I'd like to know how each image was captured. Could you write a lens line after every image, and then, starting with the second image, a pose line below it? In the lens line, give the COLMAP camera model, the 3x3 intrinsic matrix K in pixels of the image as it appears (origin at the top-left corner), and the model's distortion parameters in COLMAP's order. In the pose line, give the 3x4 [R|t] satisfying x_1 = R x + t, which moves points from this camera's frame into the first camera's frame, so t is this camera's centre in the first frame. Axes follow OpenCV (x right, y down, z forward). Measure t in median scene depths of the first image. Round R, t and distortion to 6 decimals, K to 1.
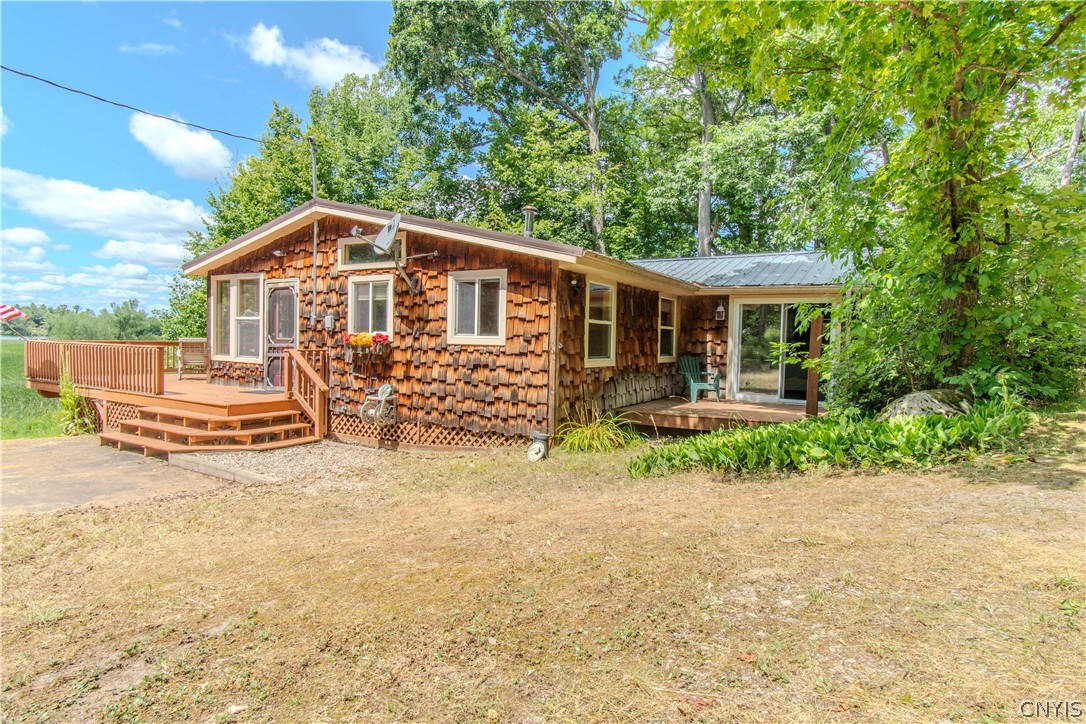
lens RADIAL K [[579.4, 0, 545.1], [0, 579.4, 356.5], [0, 0, 1]] dist [0.003289, 0.001696]
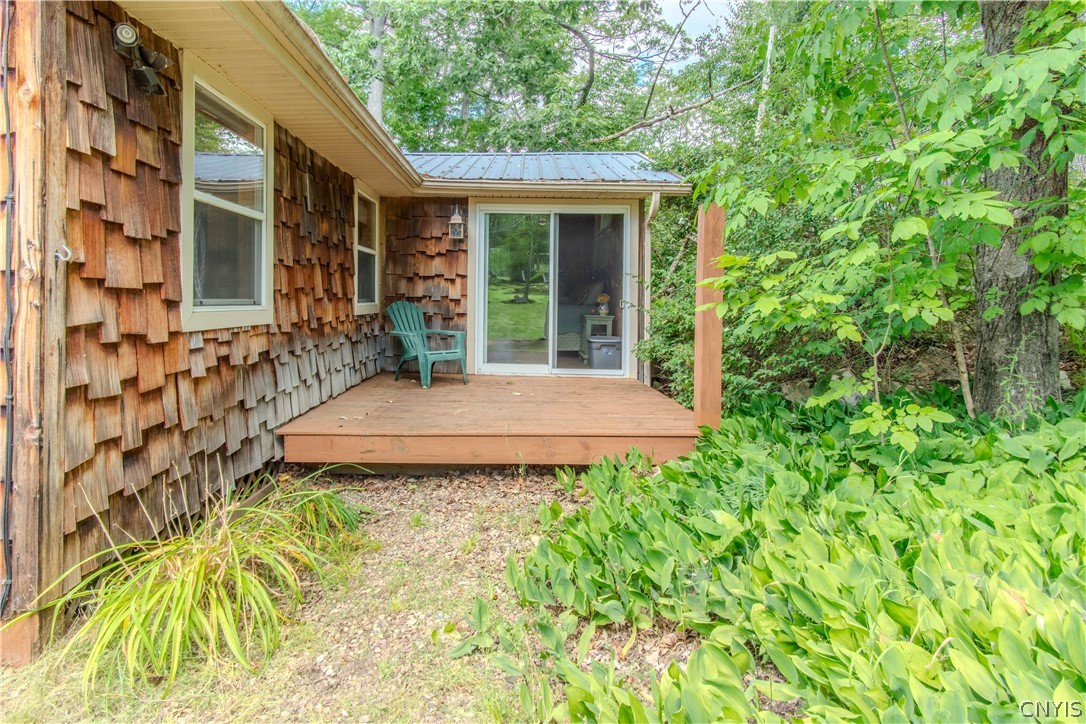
lens RADIAL K [[579.4, 0, 487.6], [0, 579.4, 299.1], [0, 0, 1]] dist [0.003289, 0.001696]
pose [[0.874614, -0.011387, 0.484686, 0.056328], [0.021629, 0.999645, -0.015545, 0.009182], [-0.484337, 0.024079, 0.874550, 0.580956]]
